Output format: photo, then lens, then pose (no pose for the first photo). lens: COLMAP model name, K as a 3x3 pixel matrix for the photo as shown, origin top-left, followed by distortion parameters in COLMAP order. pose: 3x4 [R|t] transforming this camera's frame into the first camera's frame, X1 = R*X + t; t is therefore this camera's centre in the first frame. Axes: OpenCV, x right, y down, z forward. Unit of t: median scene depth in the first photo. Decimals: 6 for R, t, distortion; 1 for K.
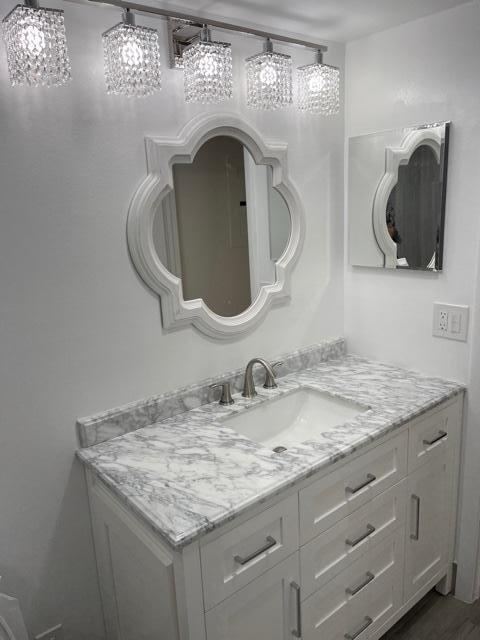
lens RADIAL K [[487.5, 0, 243.8], [0, 487.5, 320.9], [0, 0, 1]] dist [0.047420, -0.008312]
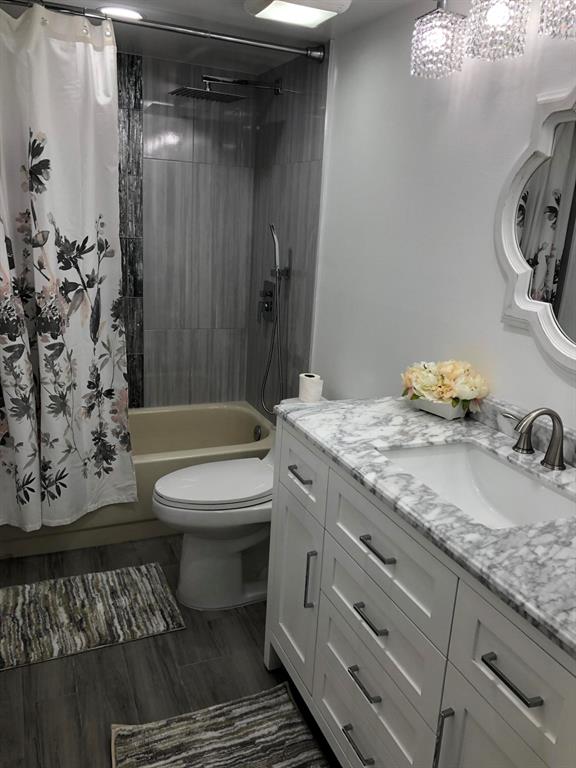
lens RADIAL K [[622.2, 0, 292.1], [0, 622.2, 383.4], [0, 0, 1]] dist [0.051345, -0.012852]
pose [[-0.283077, 0.278331, -0.917823, 1.081855], [-0.276501, 0.892652, 0.355978, -0.195338], [0.918376, 0.354548, -0.175731, 0.967775]]
